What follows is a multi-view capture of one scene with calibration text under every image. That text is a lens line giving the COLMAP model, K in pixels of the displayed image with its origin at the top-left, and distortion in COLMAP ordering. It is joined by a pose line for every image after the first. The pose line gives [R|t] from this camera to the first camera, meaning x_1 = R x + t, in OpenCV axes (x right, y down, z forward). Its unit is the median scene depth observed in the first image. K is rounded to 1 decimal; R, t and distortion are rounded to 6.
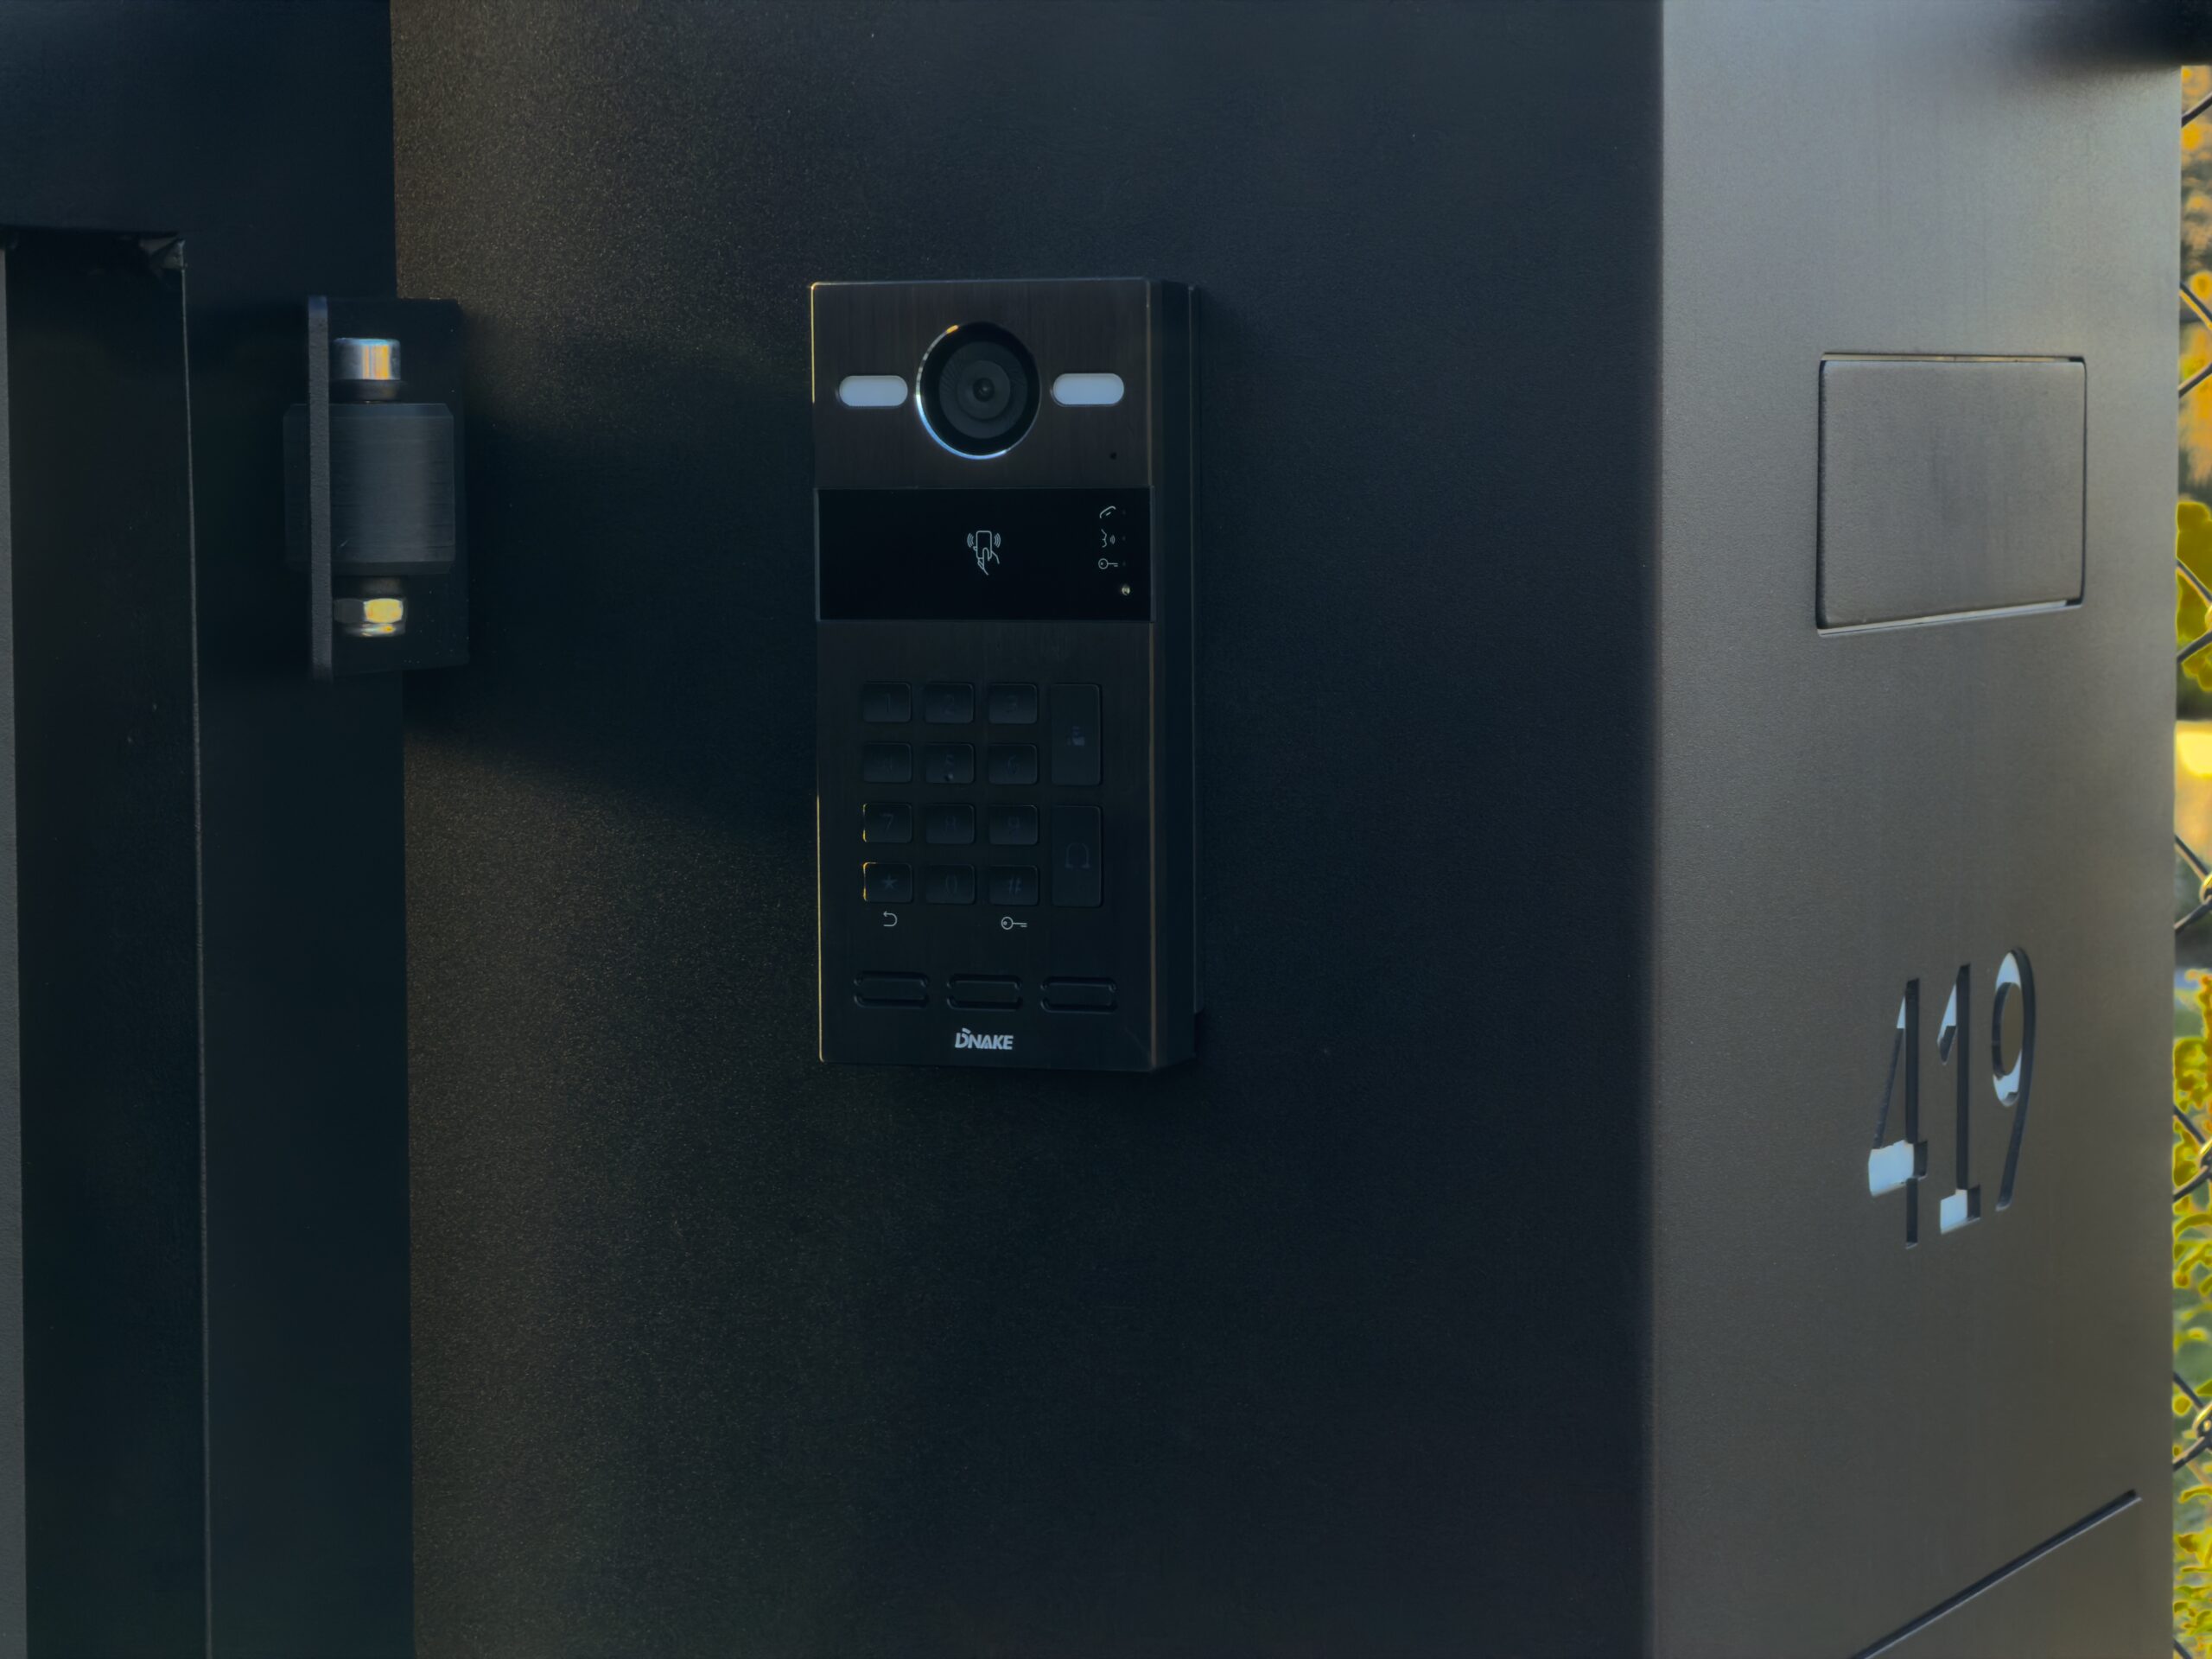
lens RADIAL K [[7017.3, 0, 1106.0], [0, 7017.3, 829.5], [0, 0, 1]] dist [0.035625, 0.768443]
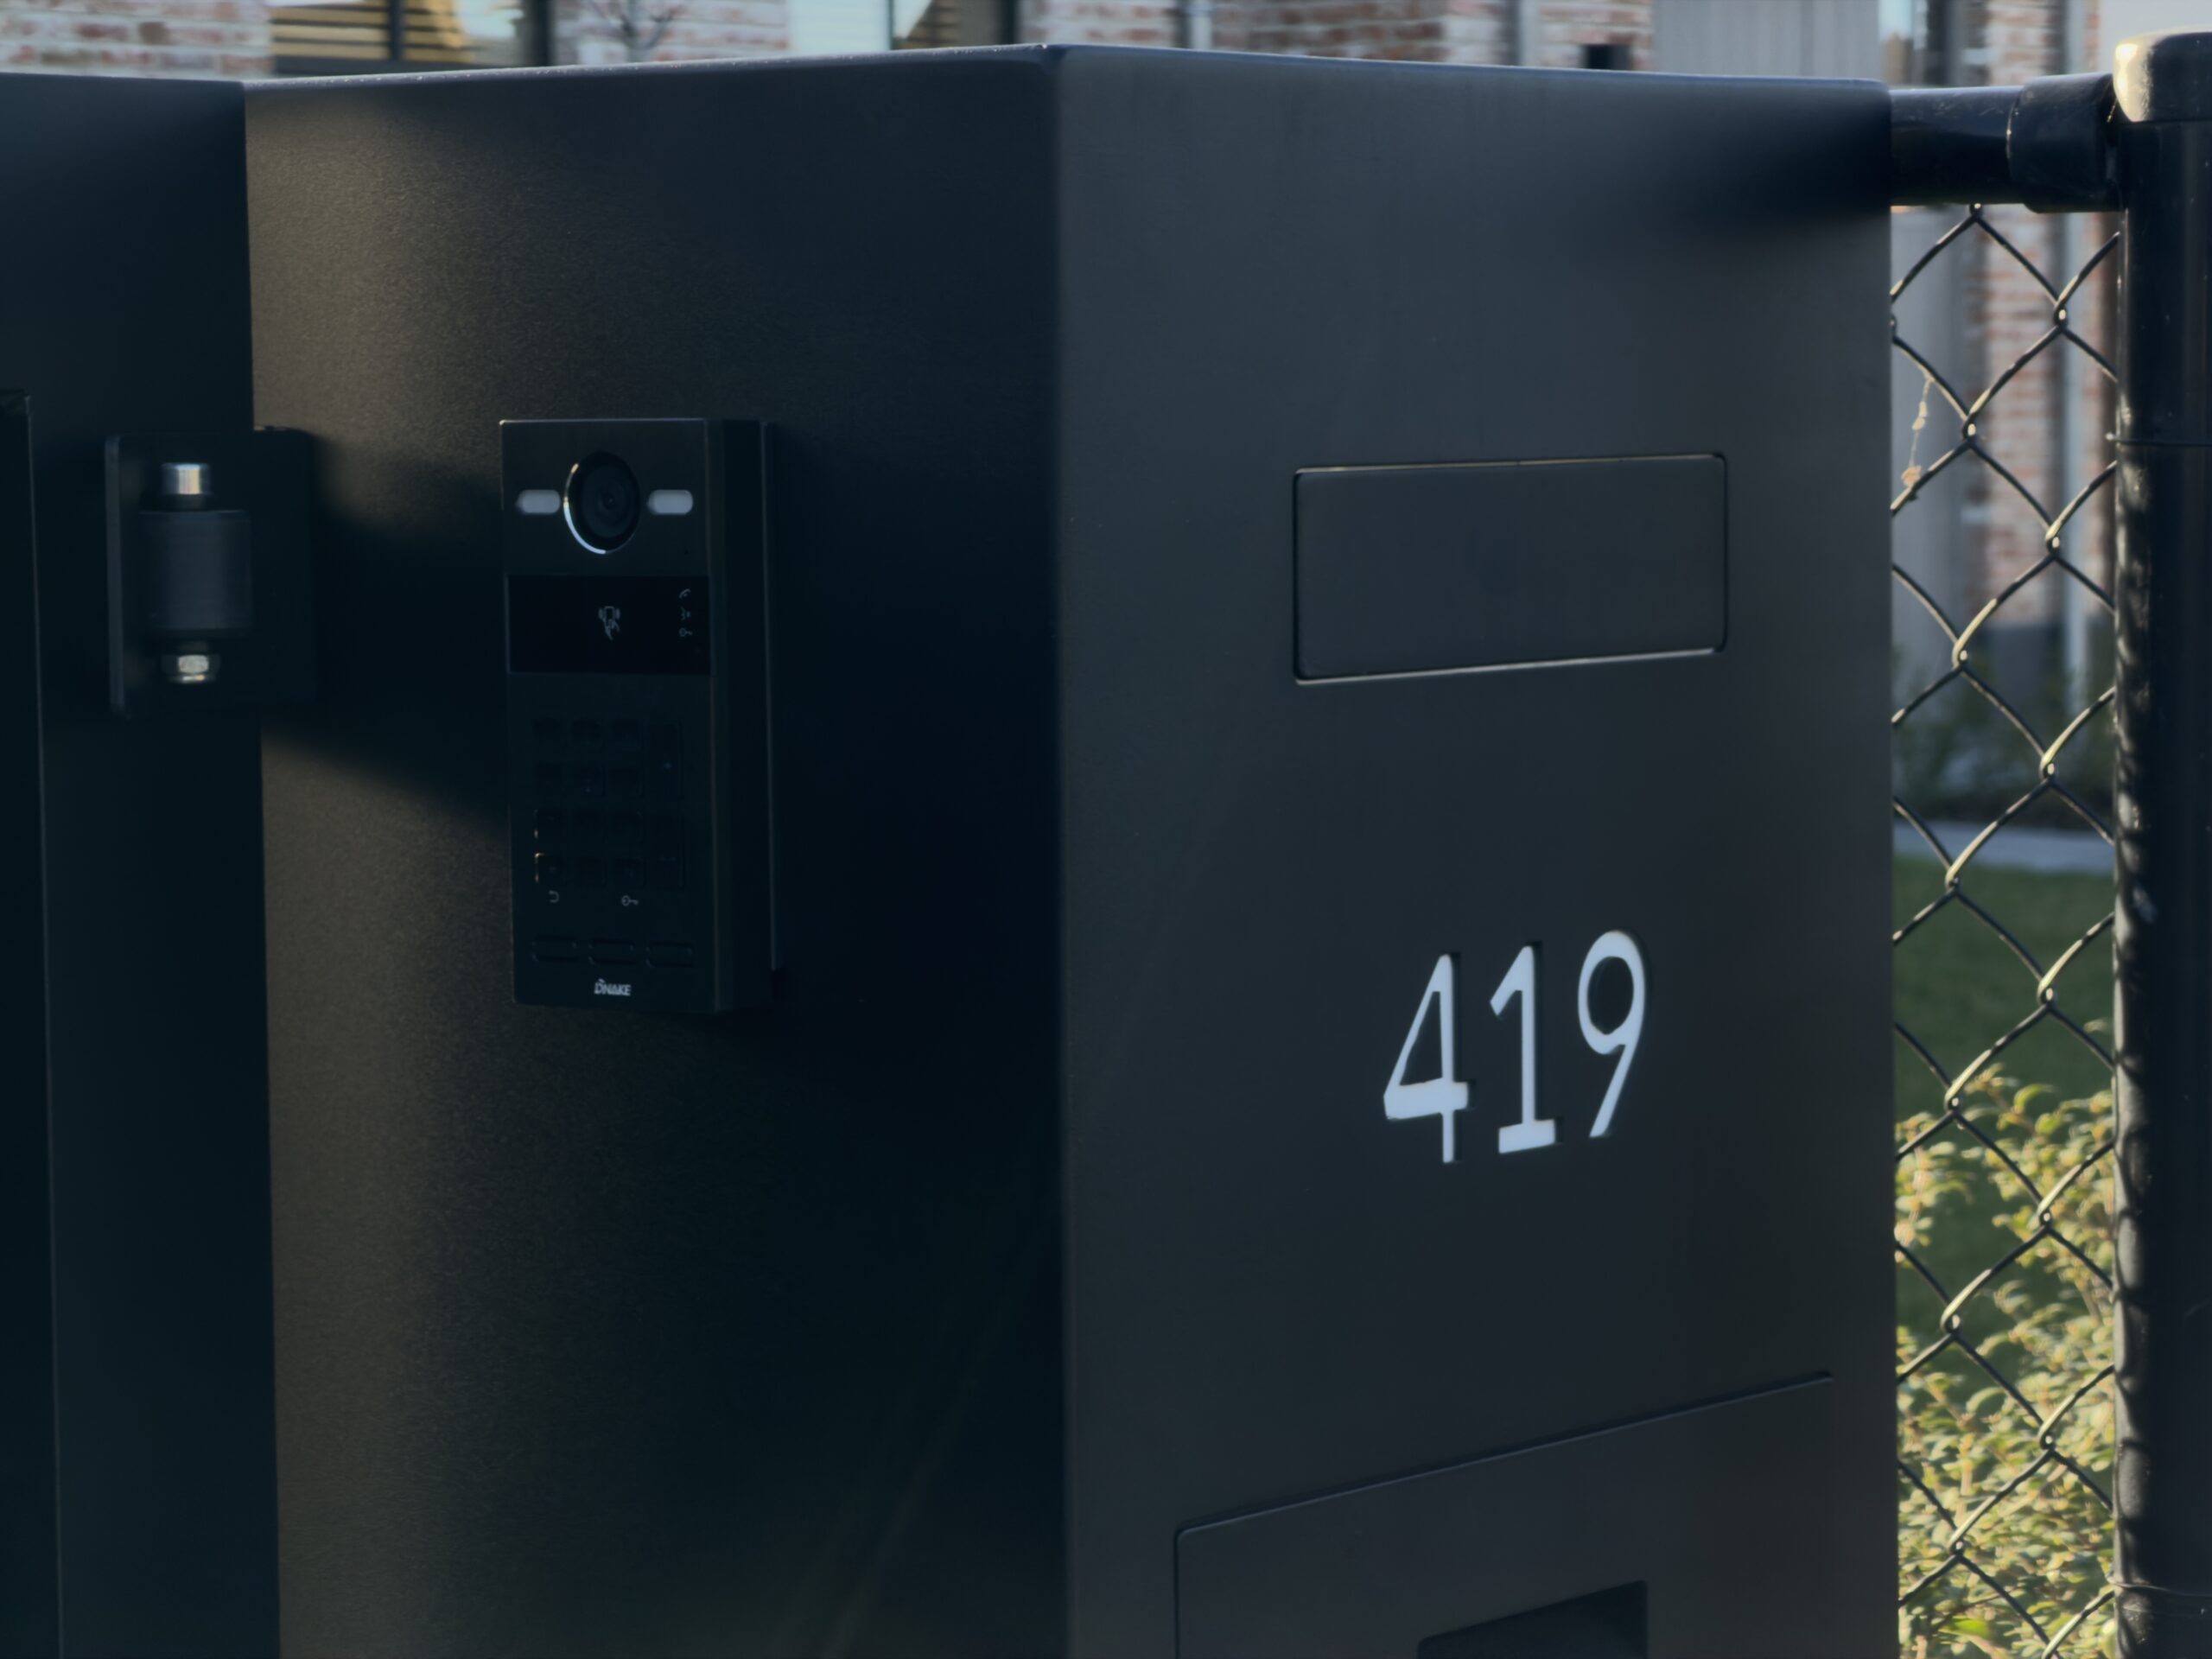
lens RADIAL K [[7017.3, 0, 1106.0], [0, 7017.3, 829.5], [0, 0, 1]] dist [0.035625, 0.768443]
pose [[0.969988, 0.009591, -0.242963, 0.397595], [-0.007073, 0.999912, 0.011234, -0.015809], [0.243049, -0.009178, 0.969971, -0.271511]]
